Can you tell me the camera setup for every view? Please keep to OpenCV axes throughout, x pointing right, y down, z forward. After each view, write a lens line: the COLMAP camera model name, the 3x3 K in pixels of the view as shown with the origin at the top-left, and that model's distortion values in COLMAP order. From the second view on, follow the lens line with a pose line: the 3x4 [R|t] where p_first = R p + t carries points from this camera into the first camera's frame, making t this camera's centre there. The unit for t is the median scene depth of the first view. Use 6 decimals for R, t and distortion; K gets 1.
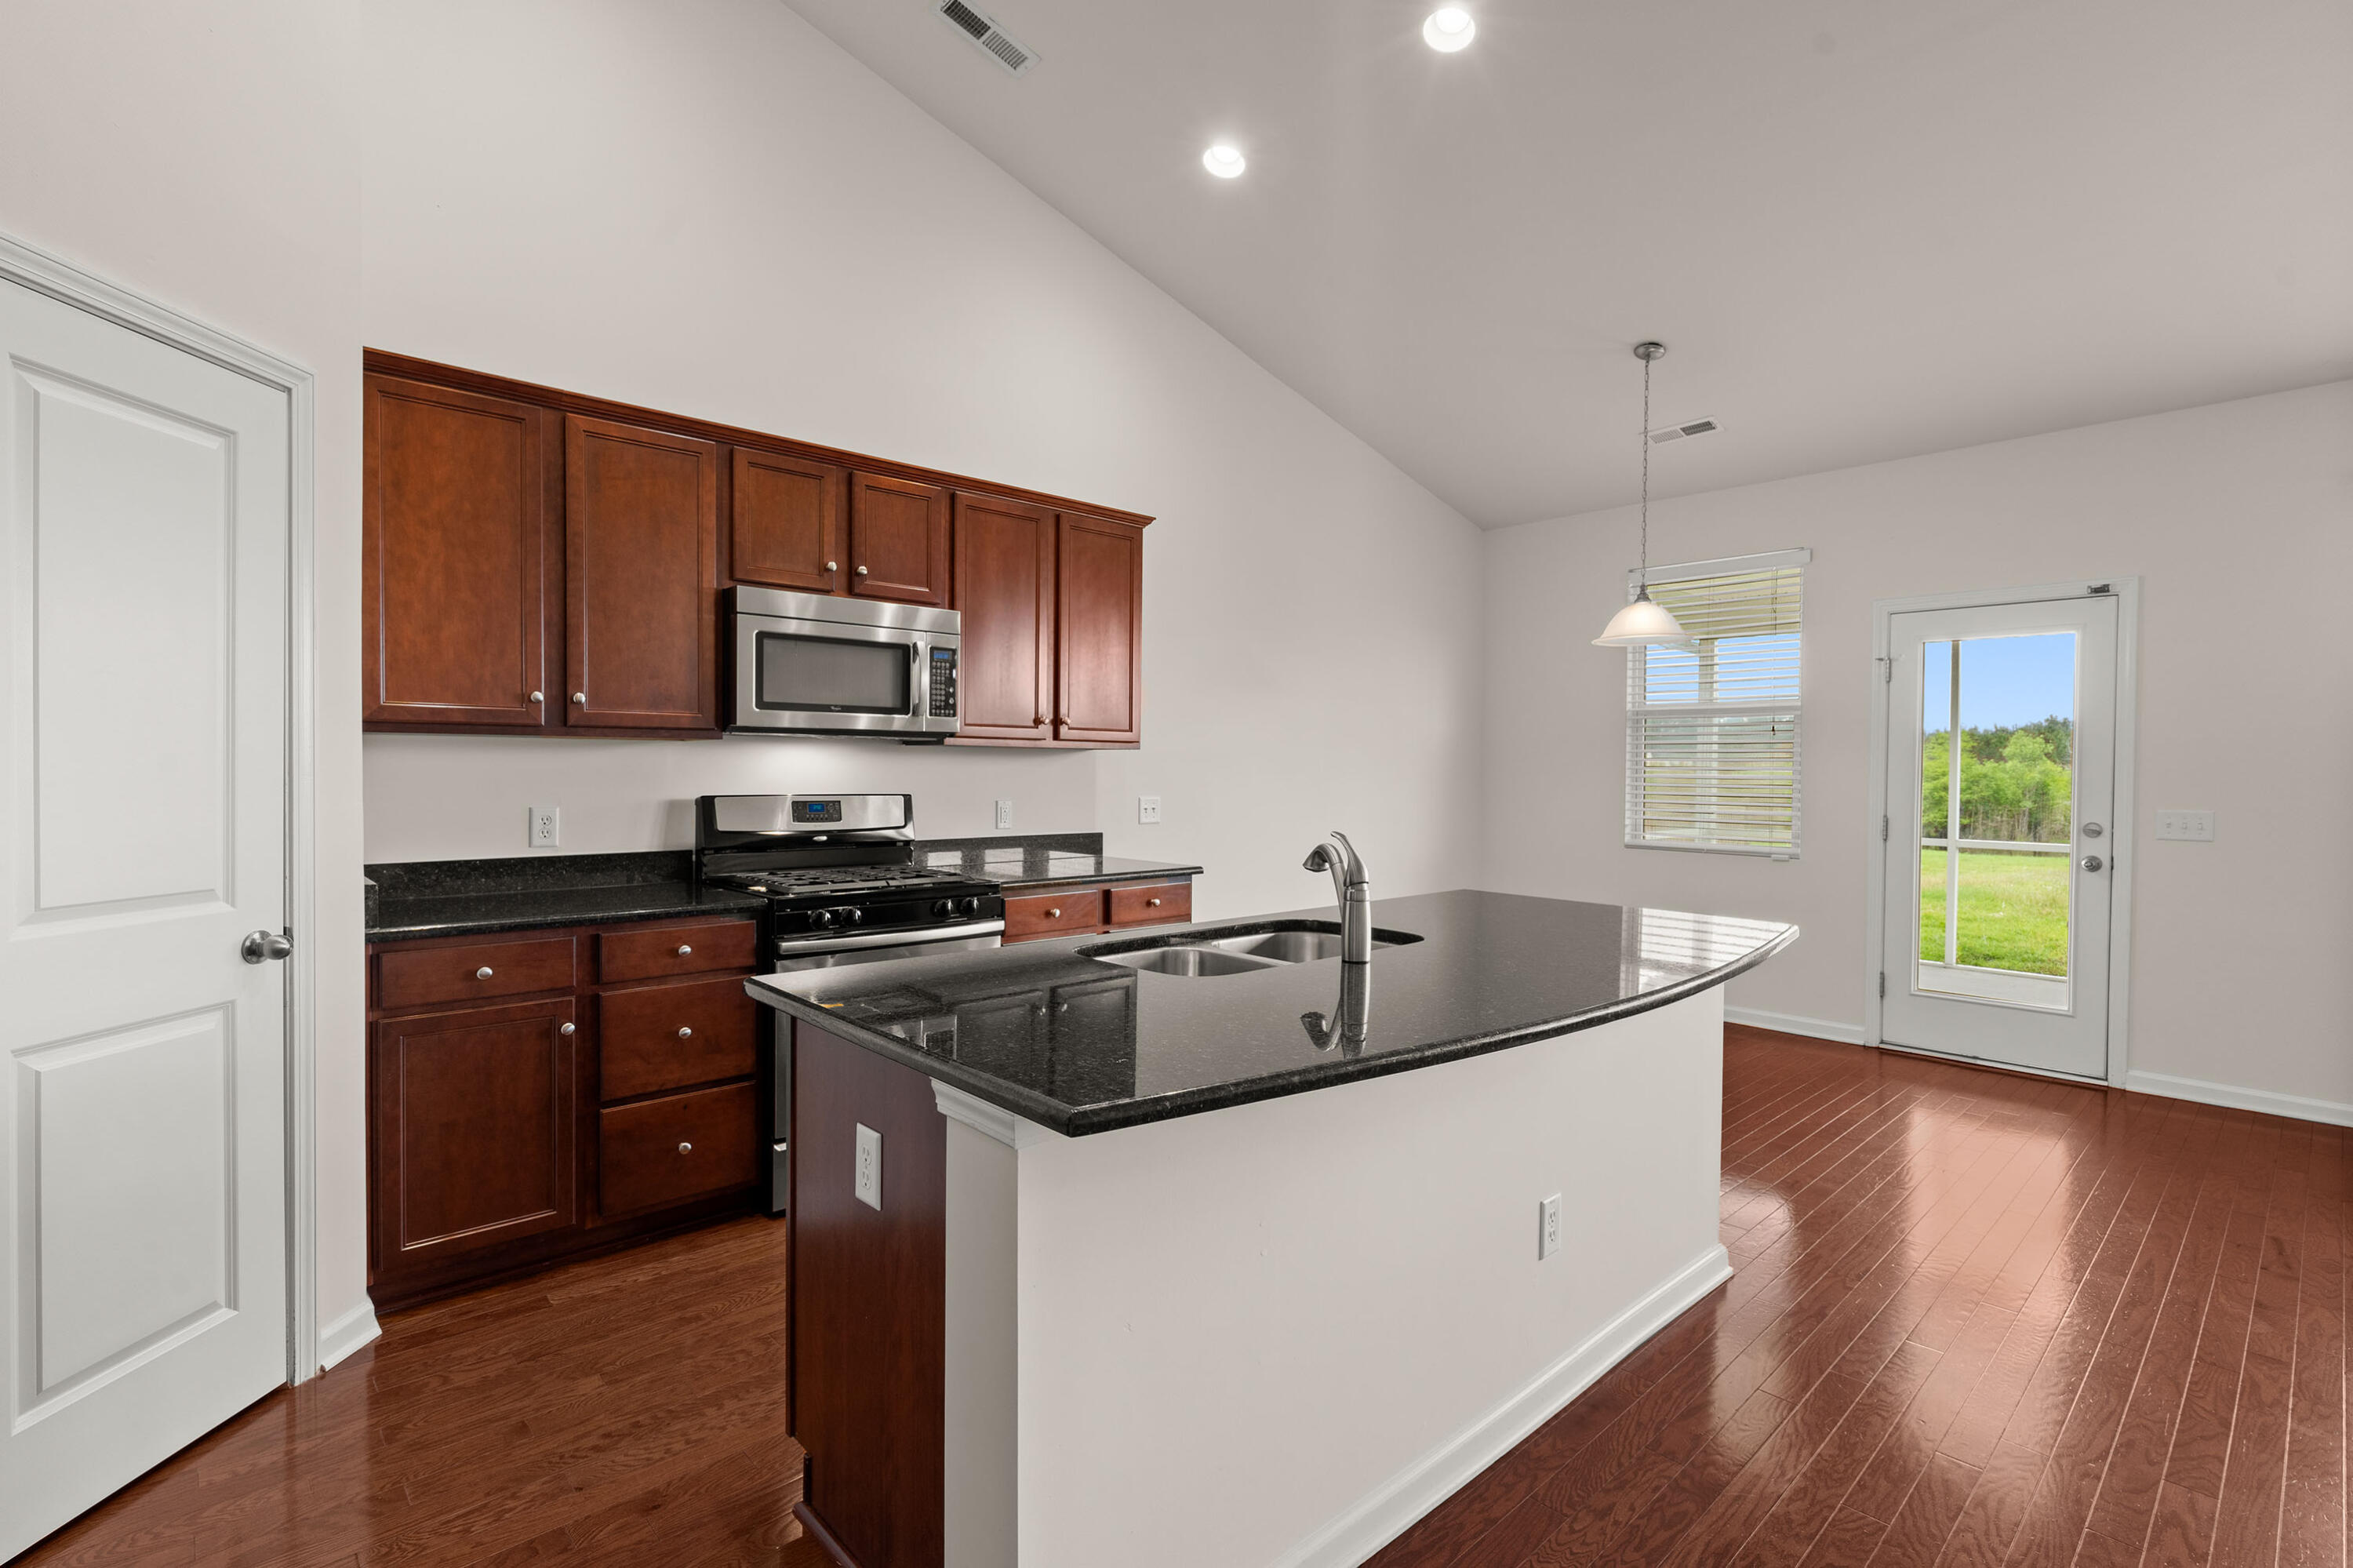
lens RADIAL K [[1087.4, 0, 1177.2], [0, 1087.4, 789.7], [0, 0, 1]] dist [-0.000091, 0.000427]
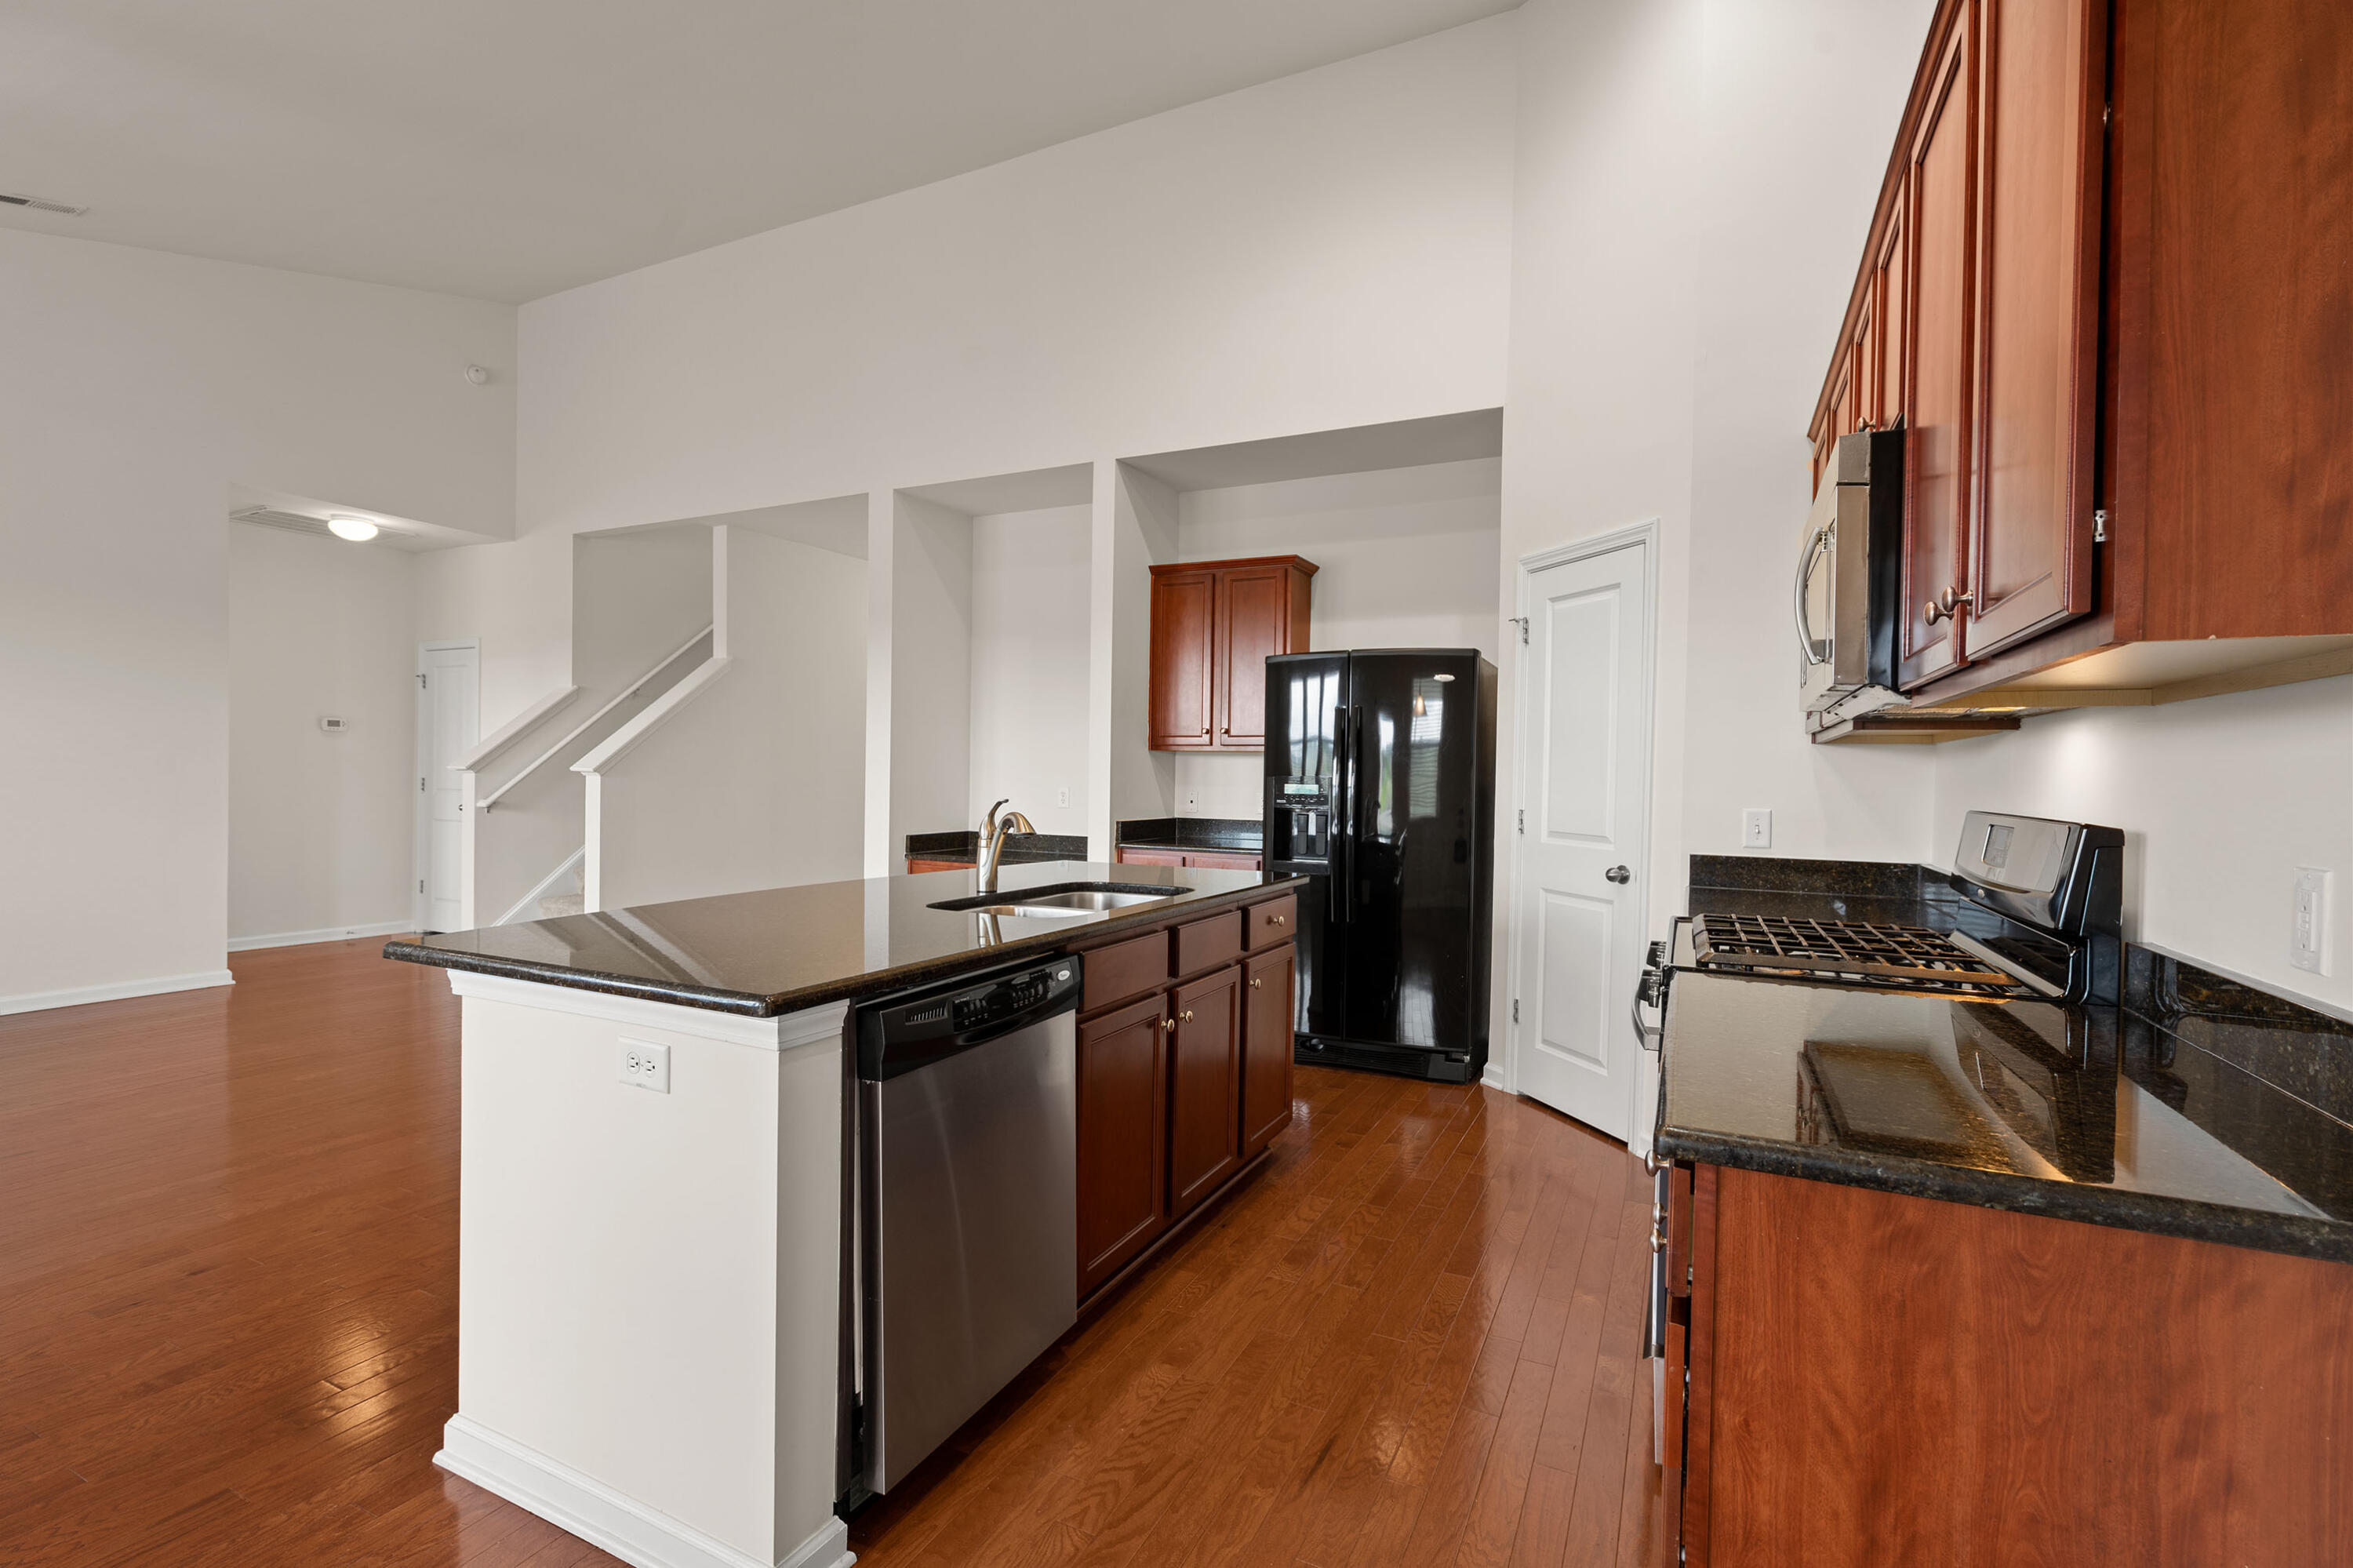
lens RADIAL K [[1063.2, 0, 1182.2], [0, 1063.2, 785.6], [0, 0, 1]] dist [-0.002026, 0.000344]
pose [[-0.934052, -0.020170, -0.356568, 0.234441], [-0.032021, 0.999113, 0.027365, -0.011541], [0.355700, 0.036978, -0.933868, 1.332168]]
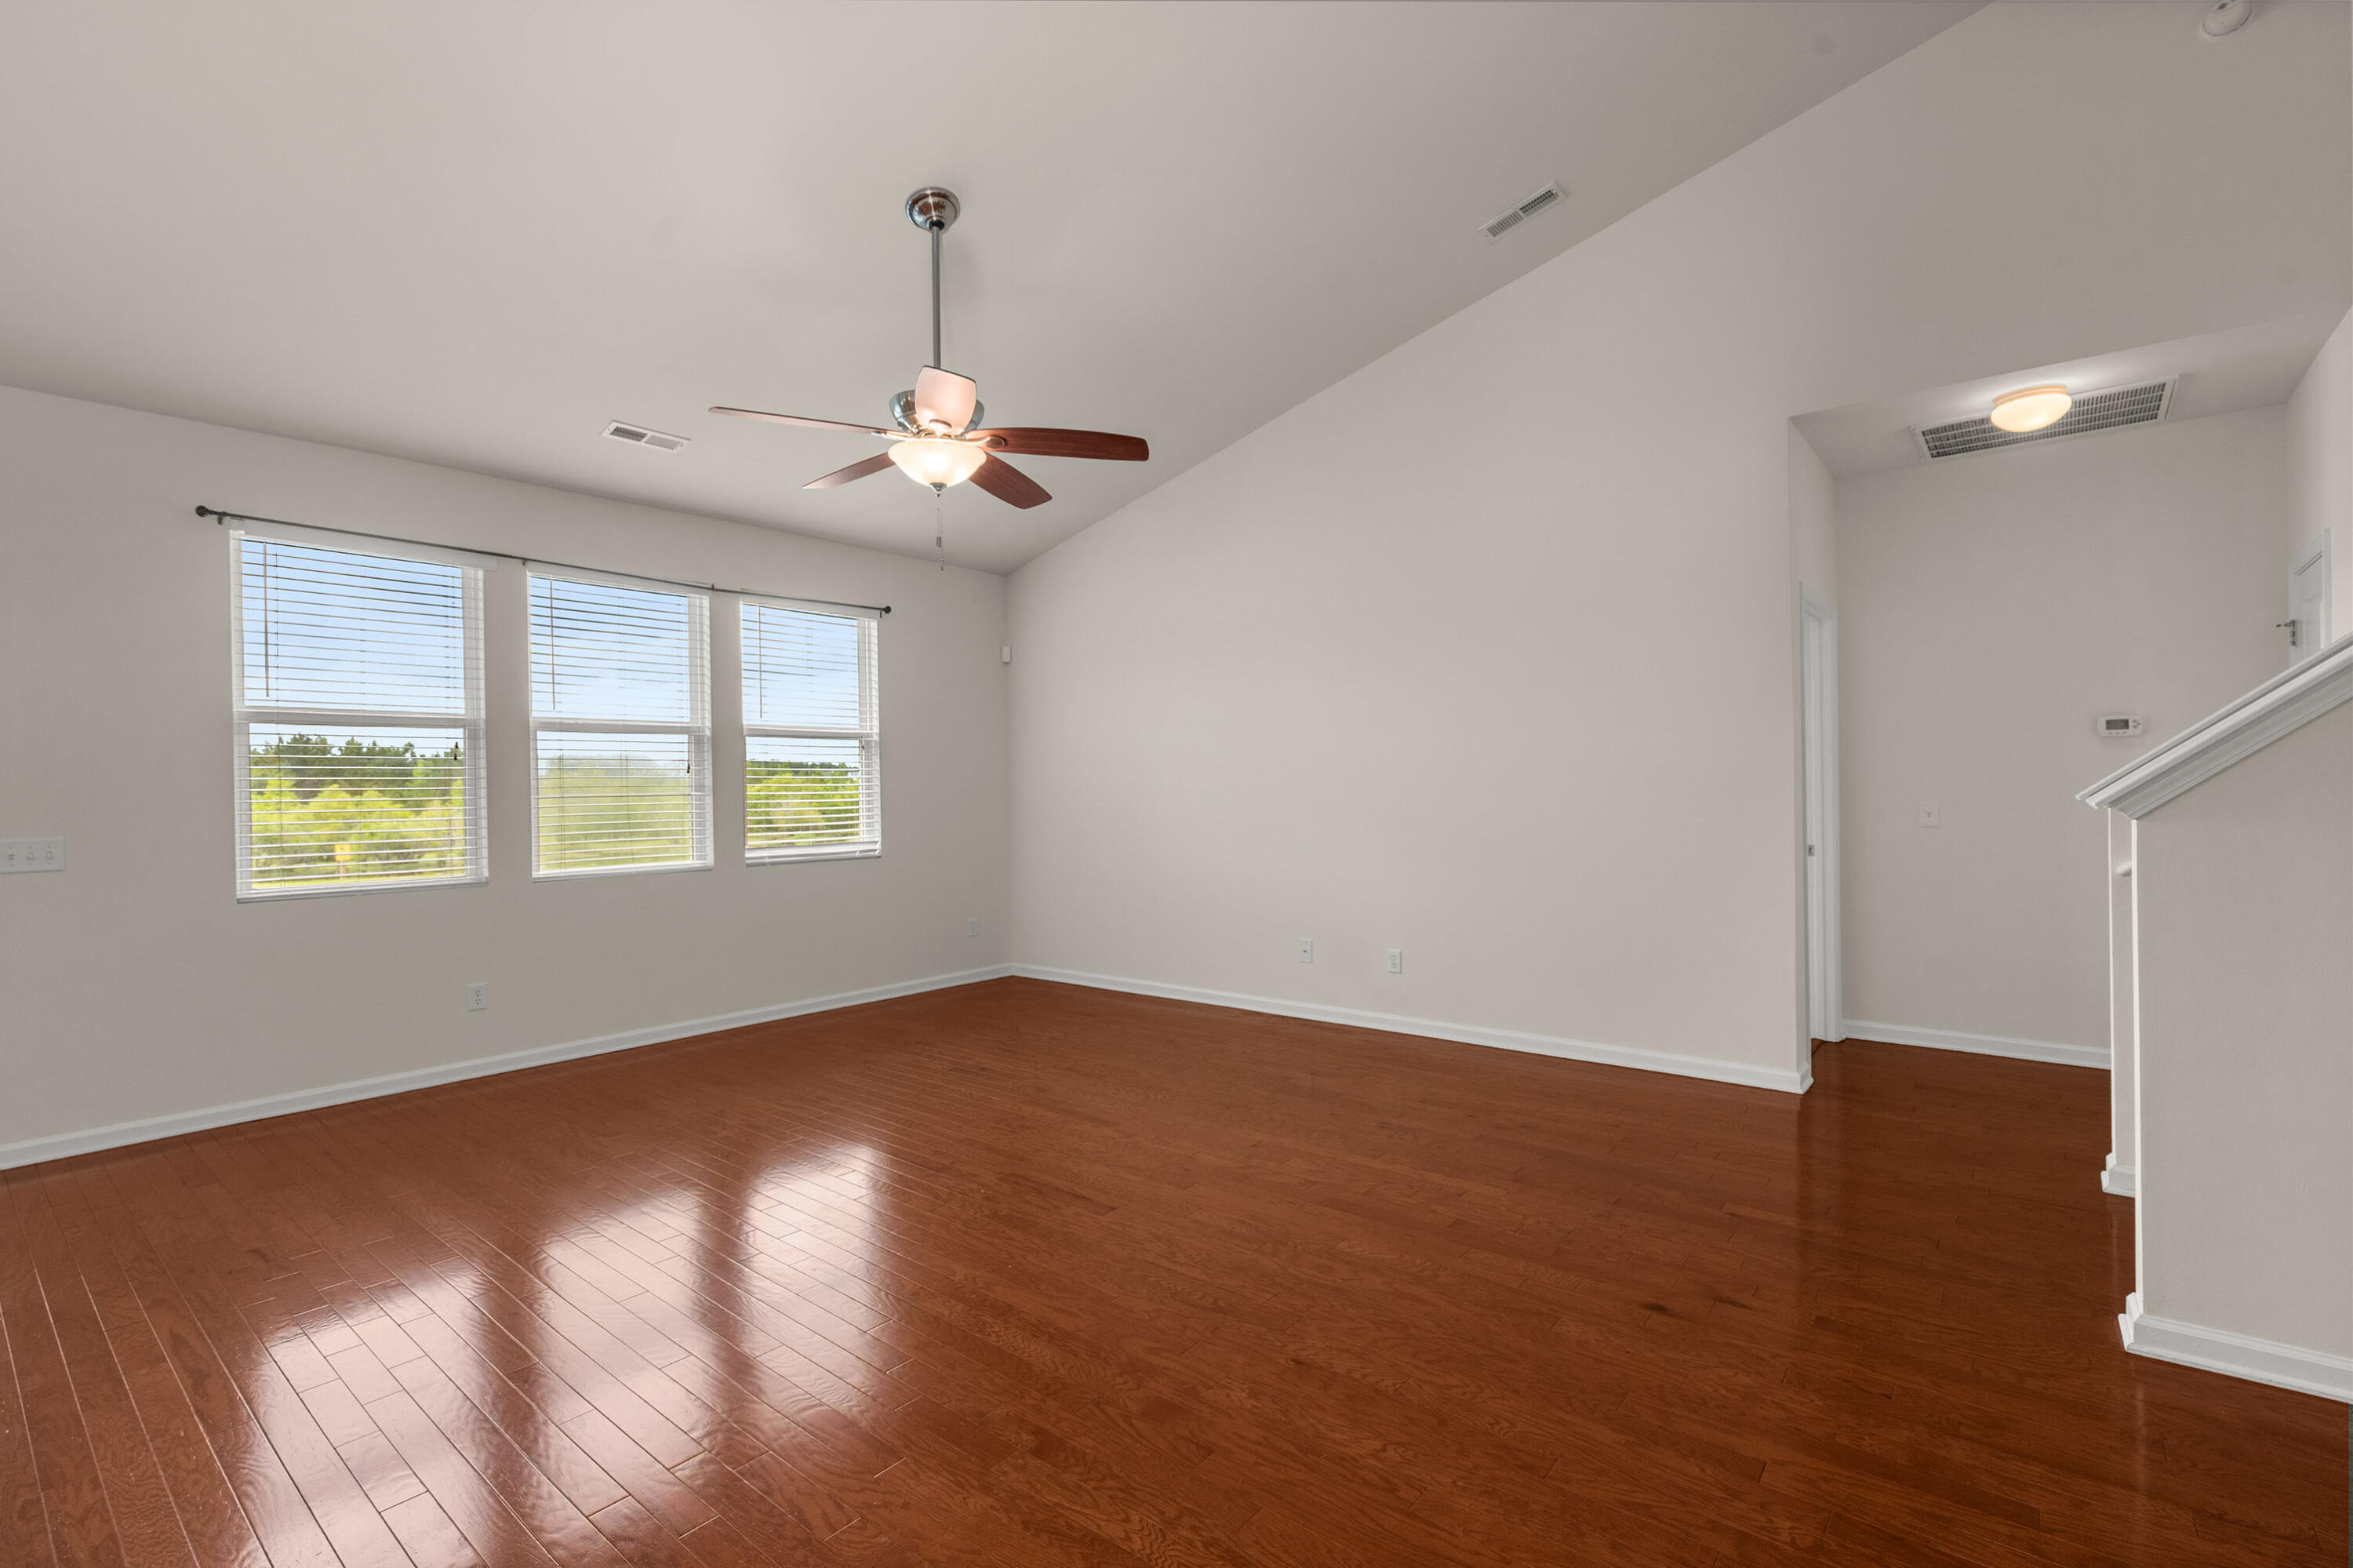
lens RADIAL K [[1058.2, 0, 1177.6], [0, 1058.2, 791.7], [0, 0, 1]] dist [-0.003651, 0.000743]
pose [[-0.131873, -0.010790, 0.991208, -0.063660], [0.034257, 0.999294, 0.015436, -0.000747], [-0.990675, 0.035991, -0.131410, 0.207948]]
